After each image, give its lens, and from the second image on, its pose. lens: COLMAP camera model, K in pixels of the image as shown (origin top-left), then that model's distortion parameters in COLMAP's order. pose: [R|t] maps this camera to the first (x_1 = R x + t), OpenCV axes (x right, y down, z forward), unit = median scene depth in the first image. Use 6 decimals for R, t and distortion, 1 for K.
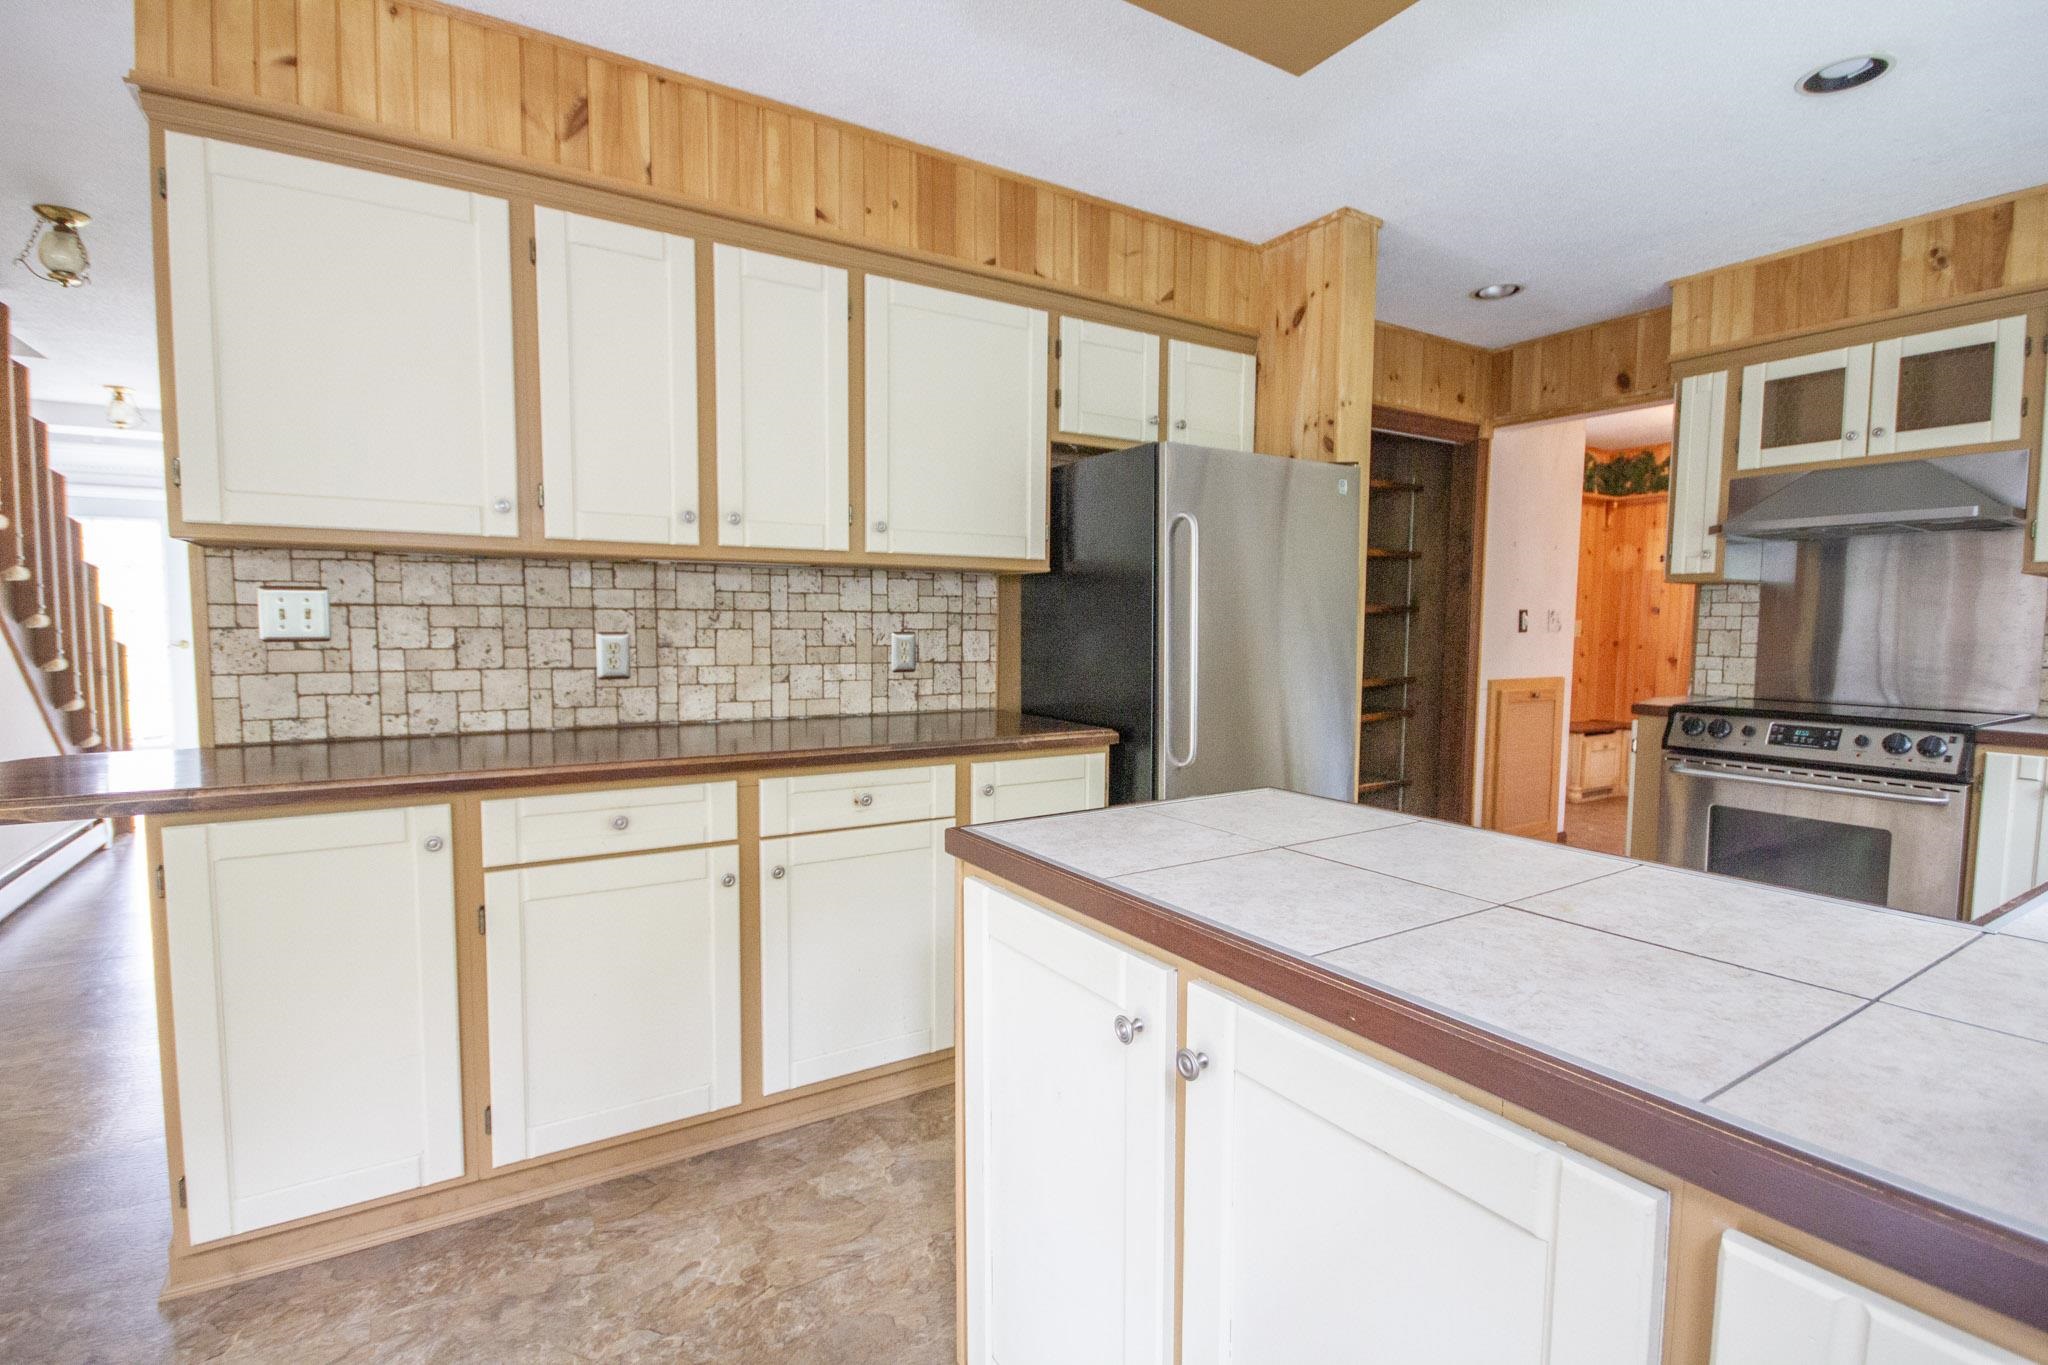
lens RADIAL K [[945.0, 0, 1012.3], [0, 945.0, 687.5], [0, 0, 1]] dist [0.011232, -0.010833]
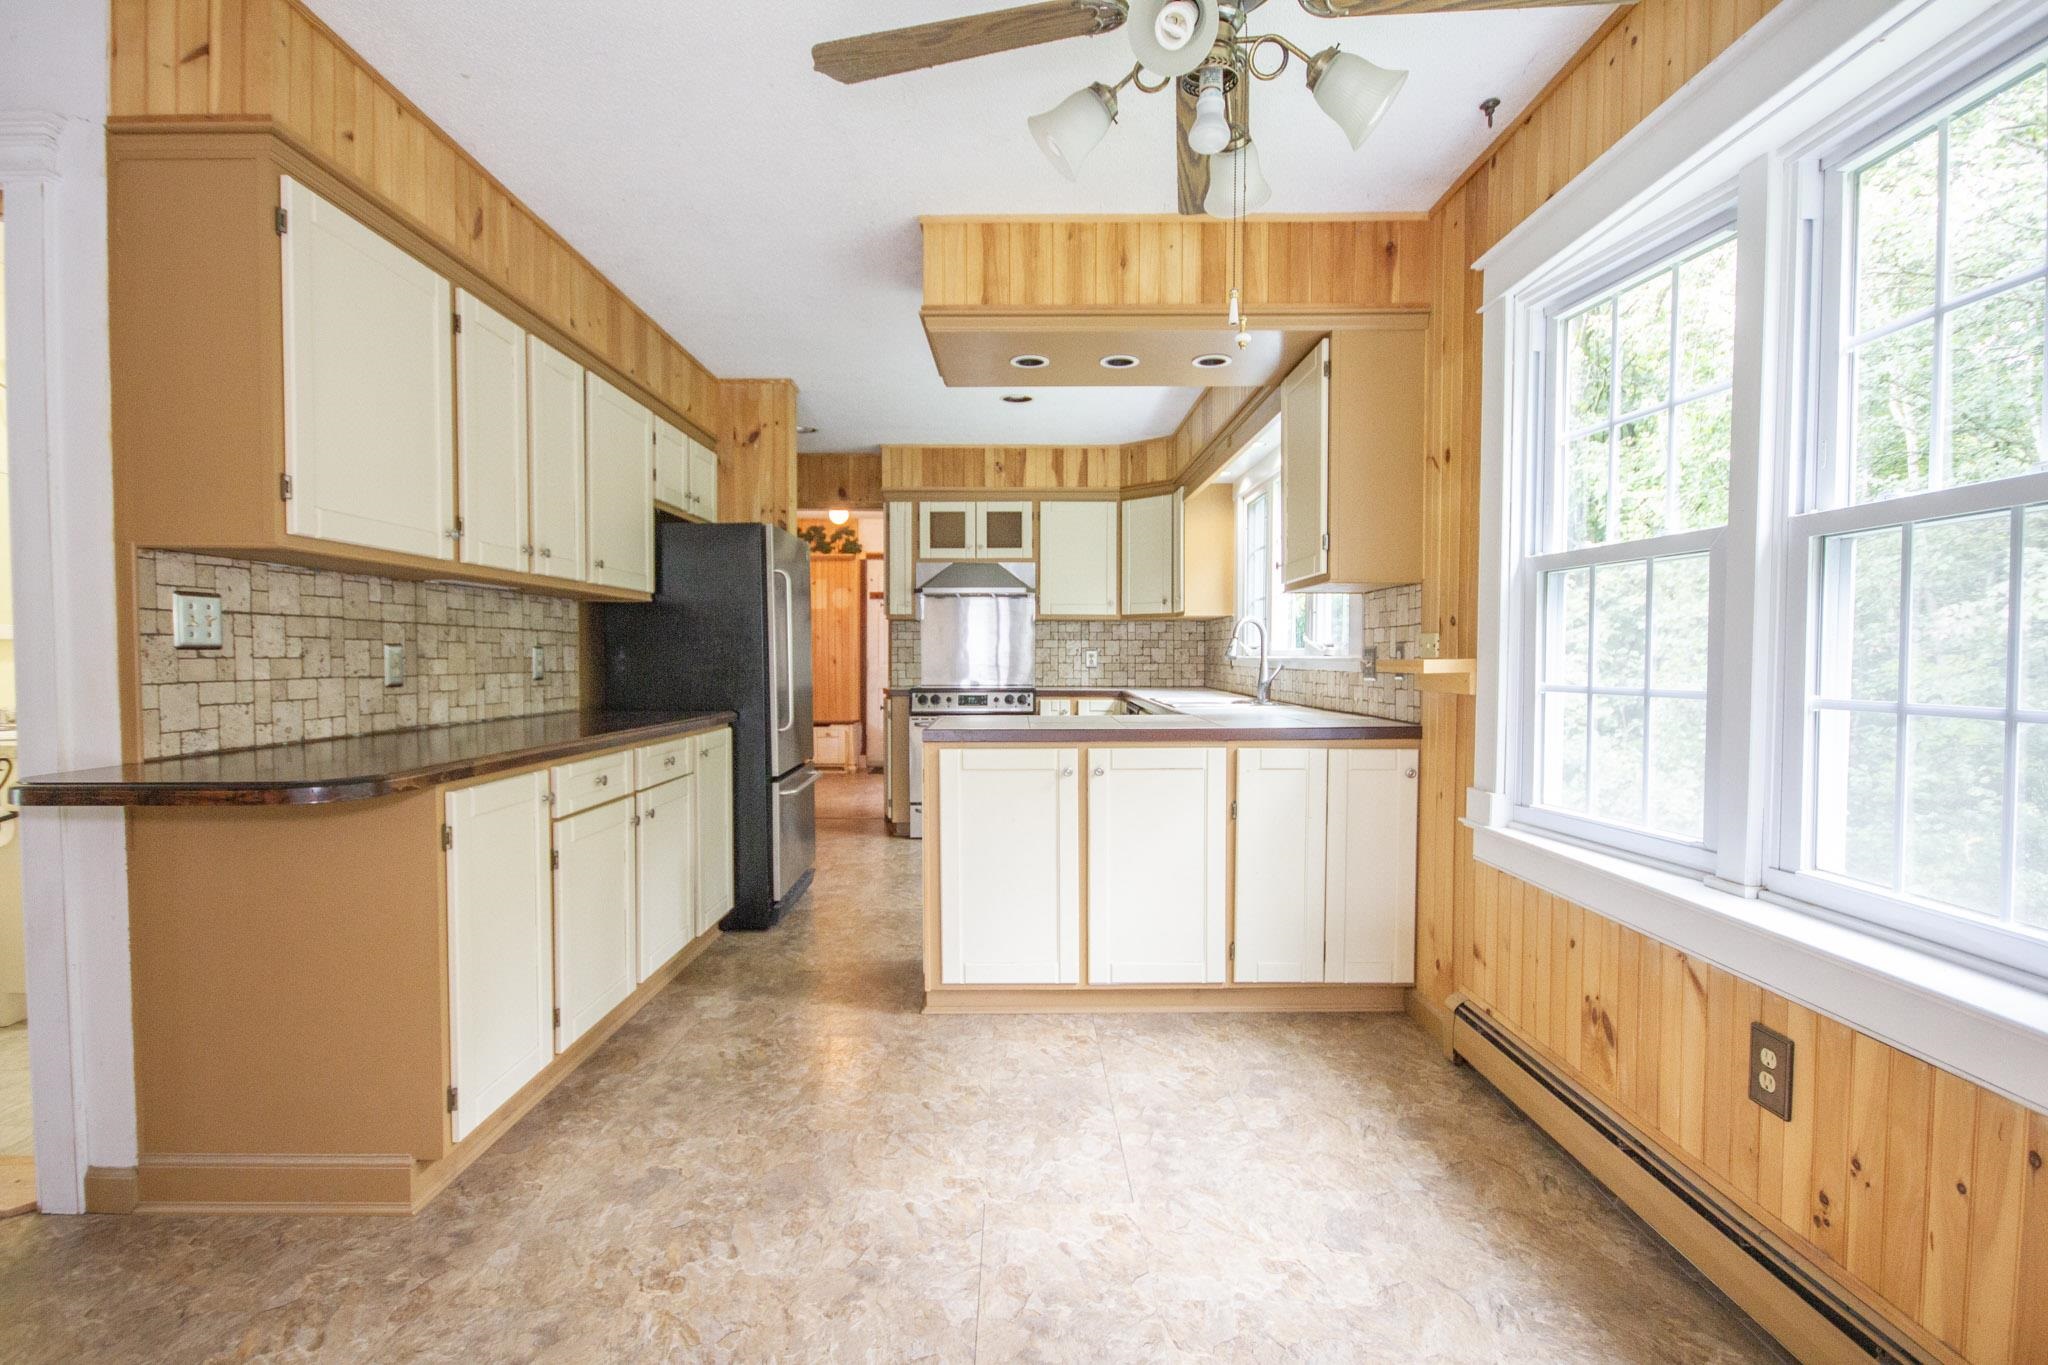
lens RADIAL K [[945.0, 0, 1012.3], [0, 945.0, 687.5], [0, 0, 1]] dist [0.011232, -0.010833]
pose [[0.552063, -0.036561, 0.833000, -0.914143], [0.064279, 0.997931, 0.001200, 0.034952], [-0.831321, 0.052882, 0.553271, -0.181797]]
